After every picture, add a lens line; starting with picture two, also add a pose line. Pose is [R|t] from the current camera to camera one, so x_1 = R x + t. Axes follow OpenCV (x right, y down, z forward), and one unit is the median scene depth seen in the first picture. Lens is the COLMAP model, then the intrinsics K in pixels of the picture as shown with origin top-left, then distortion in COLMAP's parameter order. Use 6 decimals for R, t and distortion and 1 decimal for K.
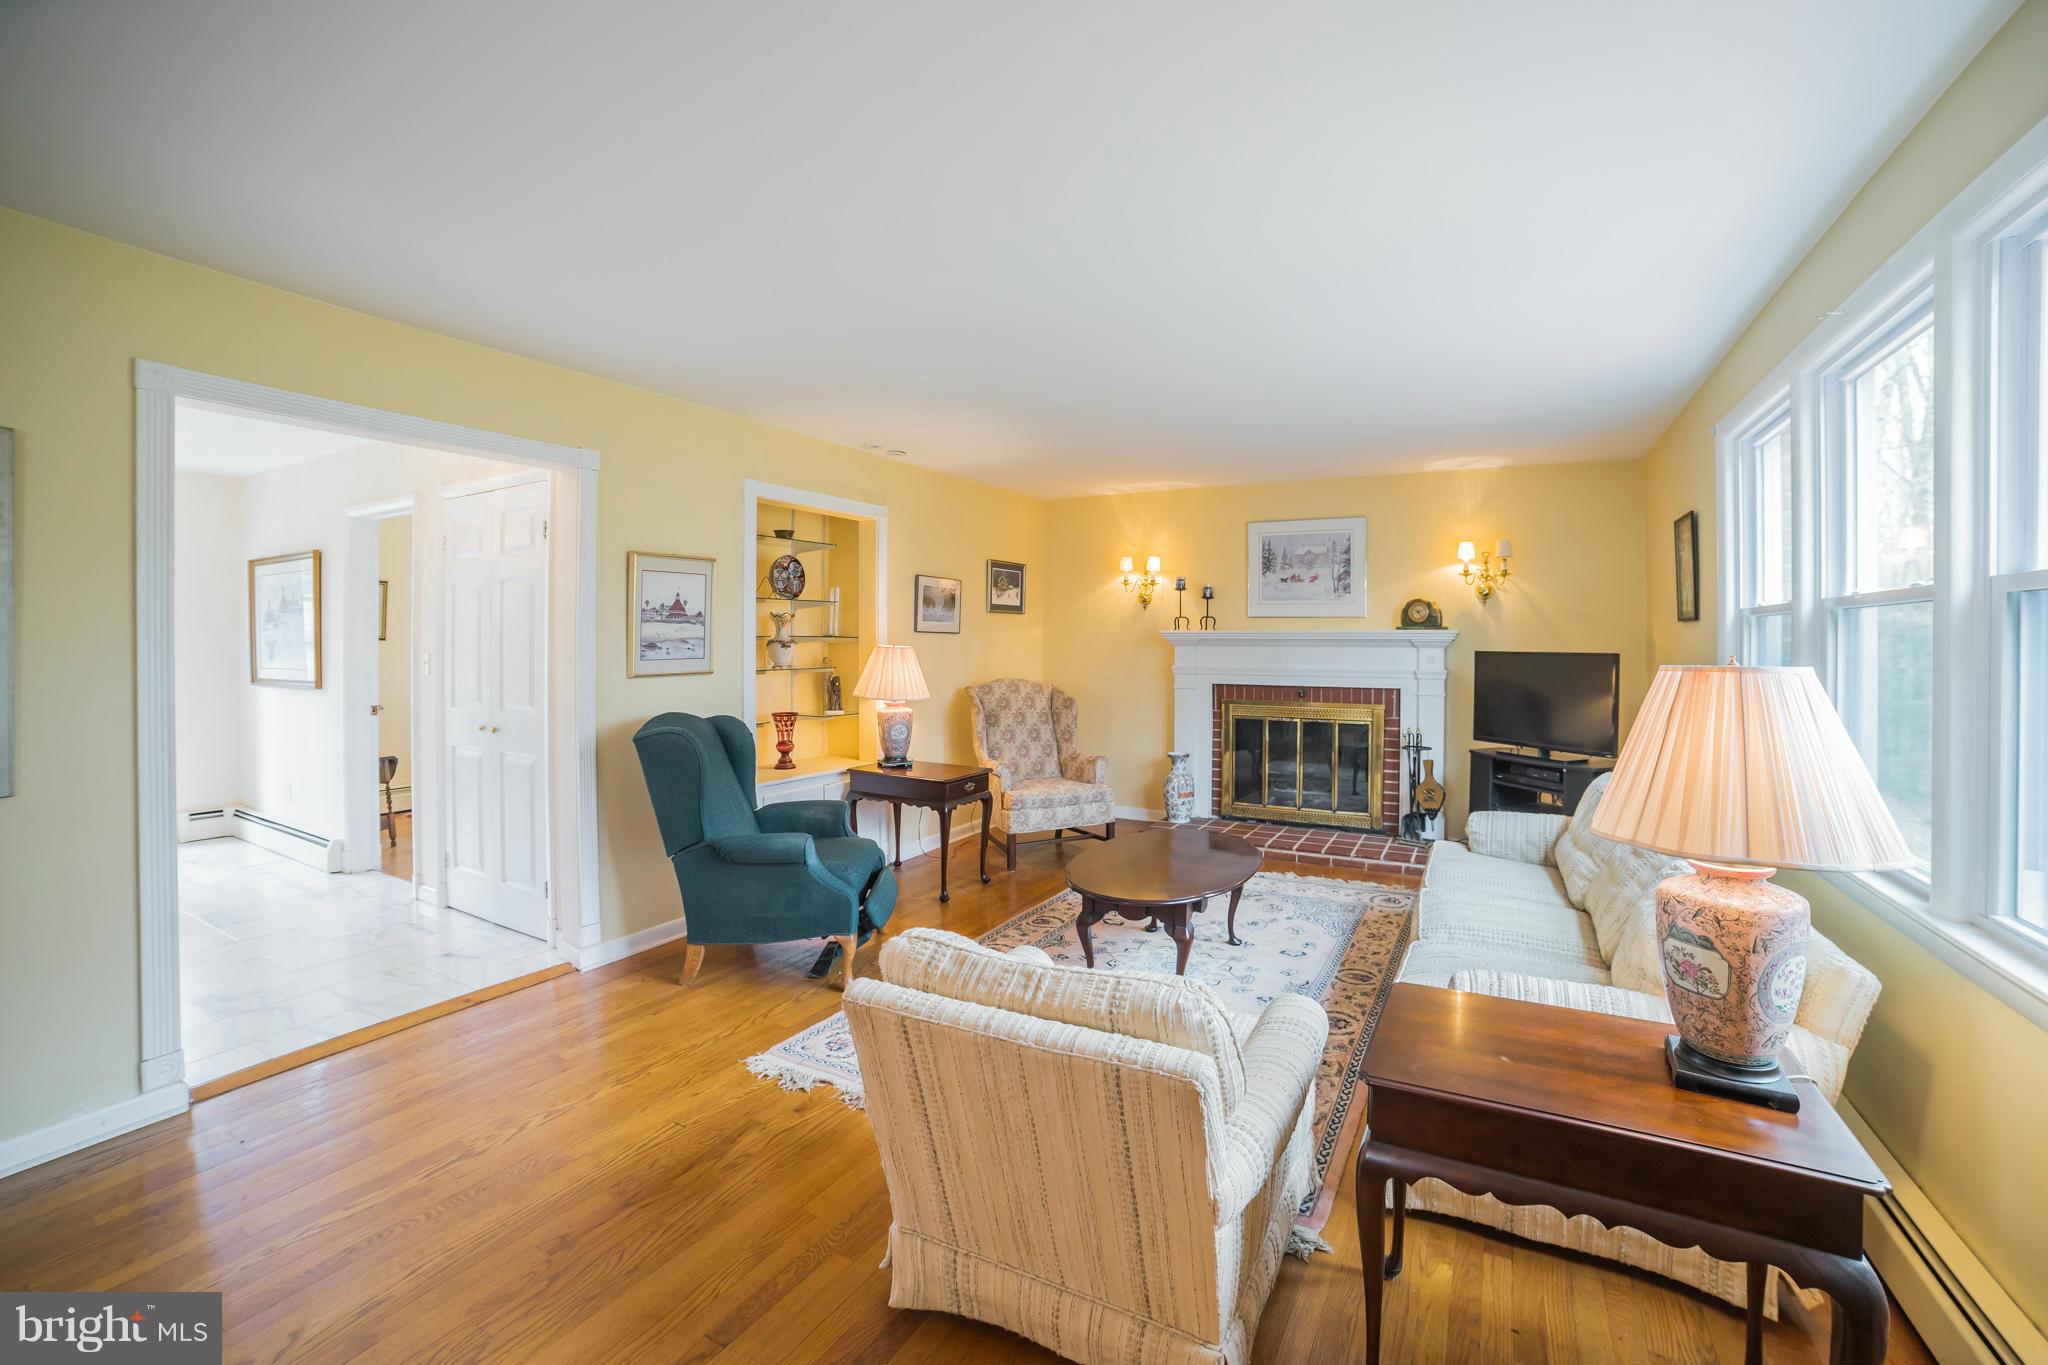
lens RADIAL K [[865.8, 0, 1040.4], [0, 865.8, 648.2], [0, 0, 1]] dist [-0.036520, 0.017045]
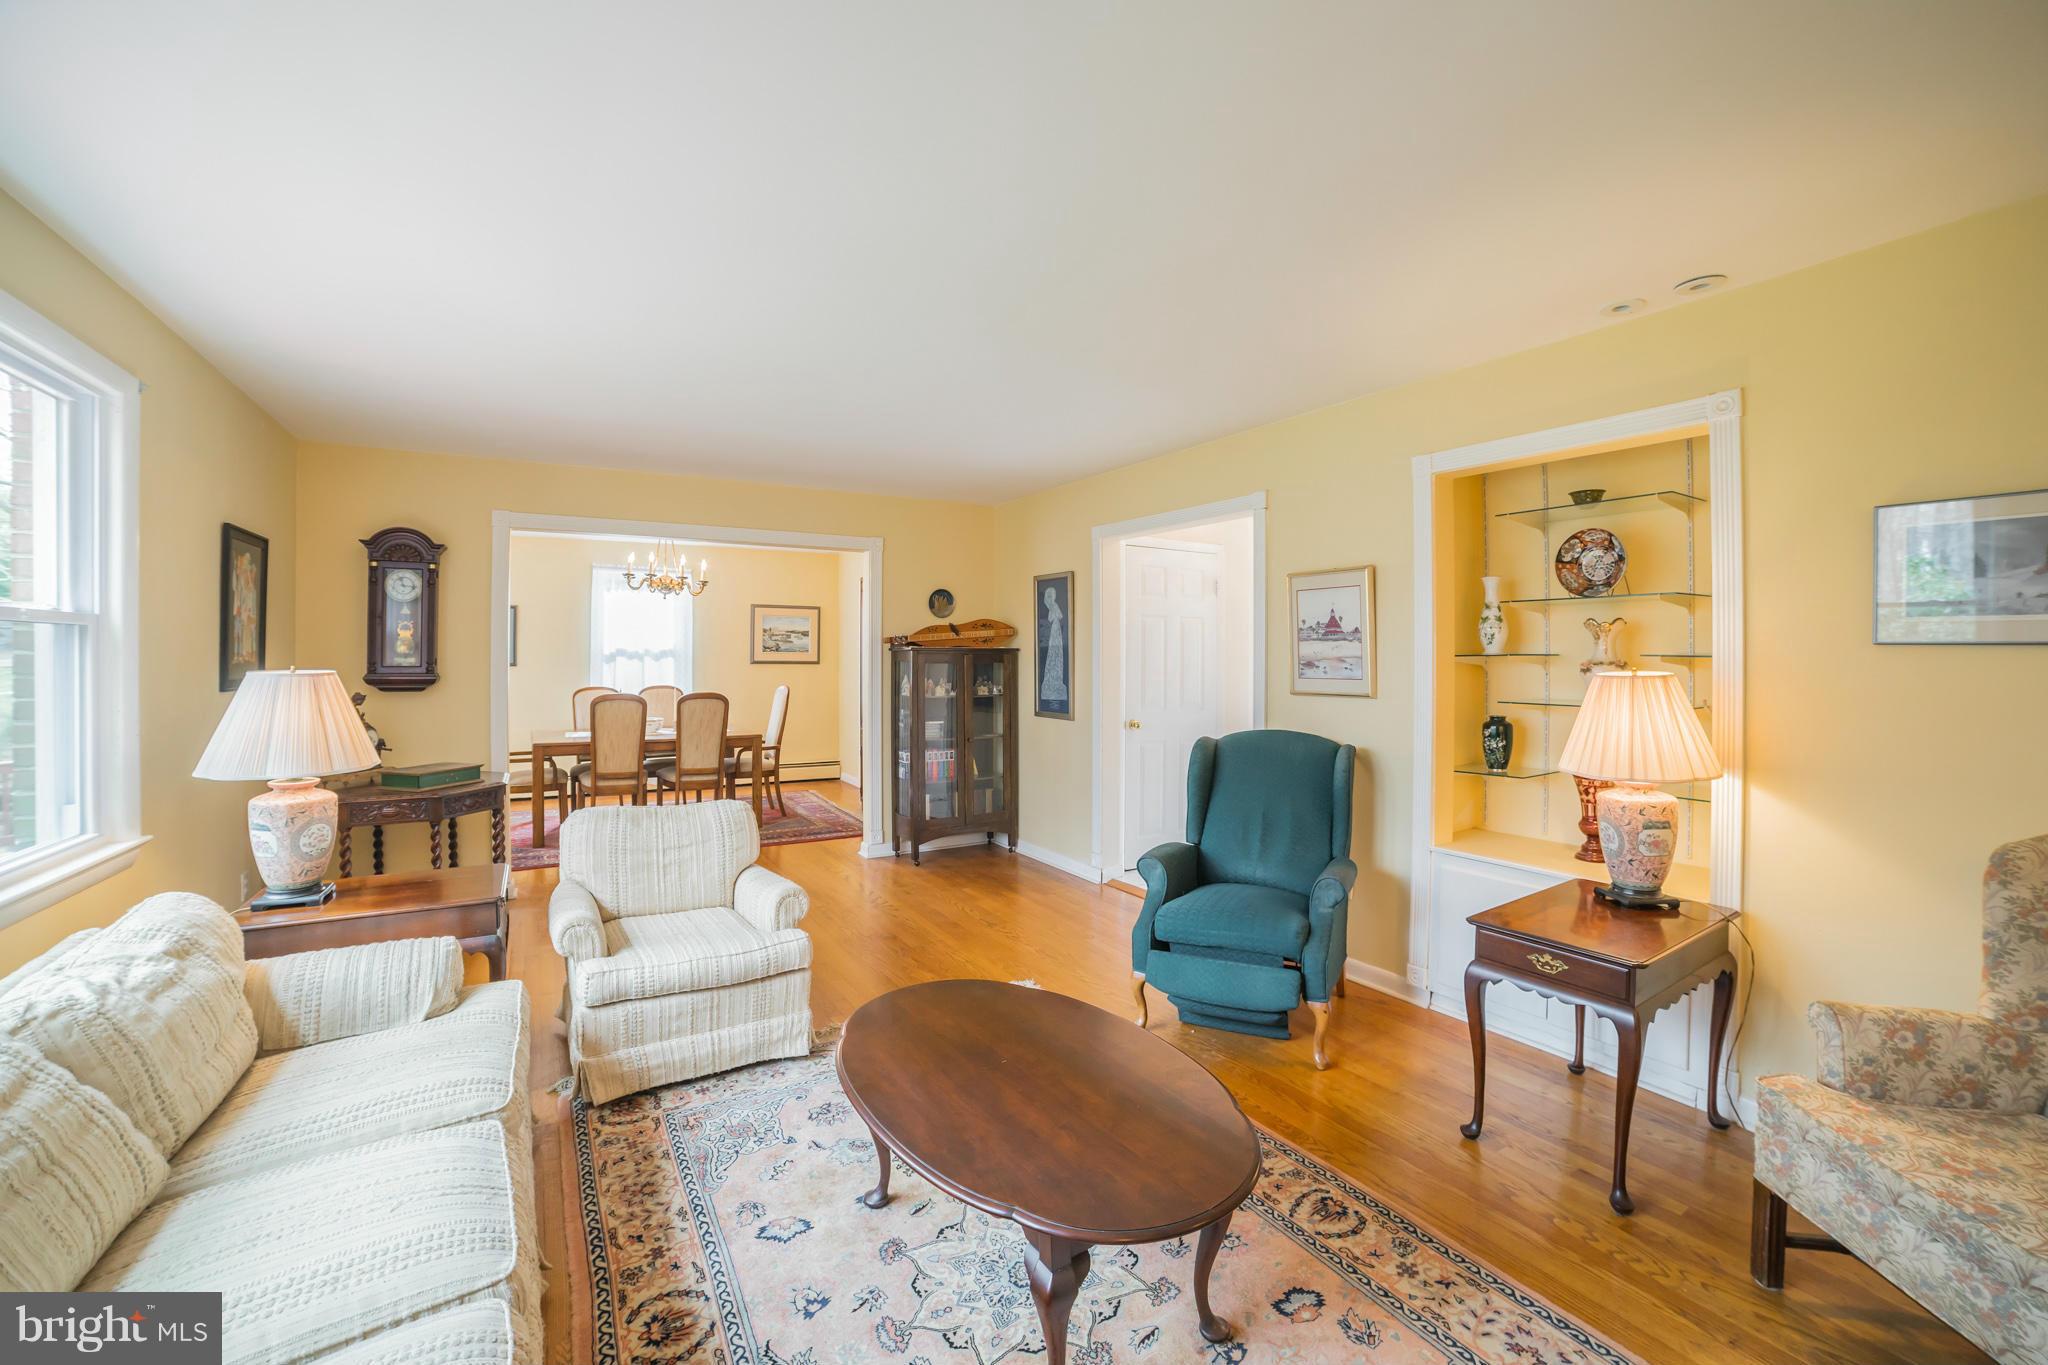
lens RADIAL K [[865.8, 0, 1040.4], [0, 865.8, 648.2], [0, 0, 1]] dist [-0.036520, 0.017045]
pose [[-0.459705, -0.006648, -0.888047, 0.426021], [-0.010567, 0.999942, -0.002016, -0.011721], [0.888009, 0.008458, -0.459749, 0.858308]]
